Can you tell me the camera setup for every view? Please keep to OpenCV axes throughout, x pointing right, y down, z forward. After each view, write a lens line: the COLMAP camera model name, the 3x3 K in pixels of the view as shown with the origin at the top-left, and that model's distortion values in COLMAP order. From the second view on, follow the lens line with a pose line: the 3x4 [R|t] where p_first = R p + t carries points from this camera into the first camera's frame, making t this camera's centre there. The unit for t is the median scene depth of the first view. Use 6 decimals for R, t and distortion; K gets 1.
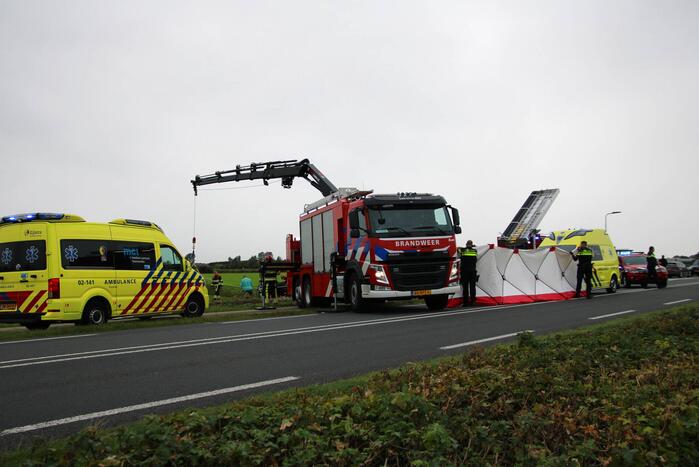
lens RADIAL K [[661.6, 0, 349.5], [0, 661.6, 233.5], [0, 0, 1]] dist [-0.008667, -0.002136]
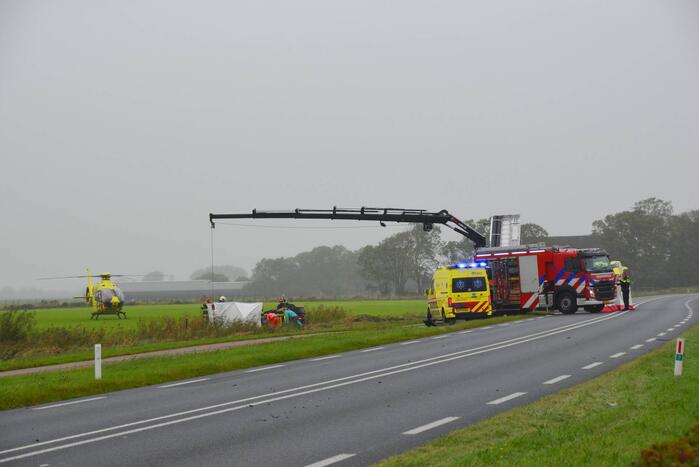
lens RADIAL K [[2400.9, 0, 349.5], [0, 2400.9, 233.5], [0, 0, 1]] dist [0.963665, -2.146627]
pose [[0.842257, -0.000578, 0.539076, -4.906149], [-0.008620, 0.999857, 0.014541, -0.232945], [-0.539008, -0.016894, 0.842131, -5.148567]]
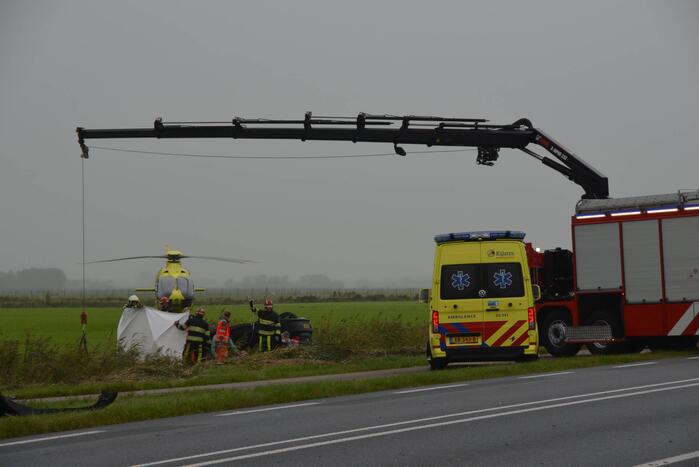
lens RADIAL K [[2645.6, 0, 349.5], [0, 2645.6, 233.5], [0, 0, 1]] dist [1.239004, 0.422441]
pose [[0.928446, 0.007725, 0.371387, -1.977871], [-0.017563, 0.999578, 0.023117, -0.105885], [-0.371052, -0.027986, 0.928190, -2.176597]]
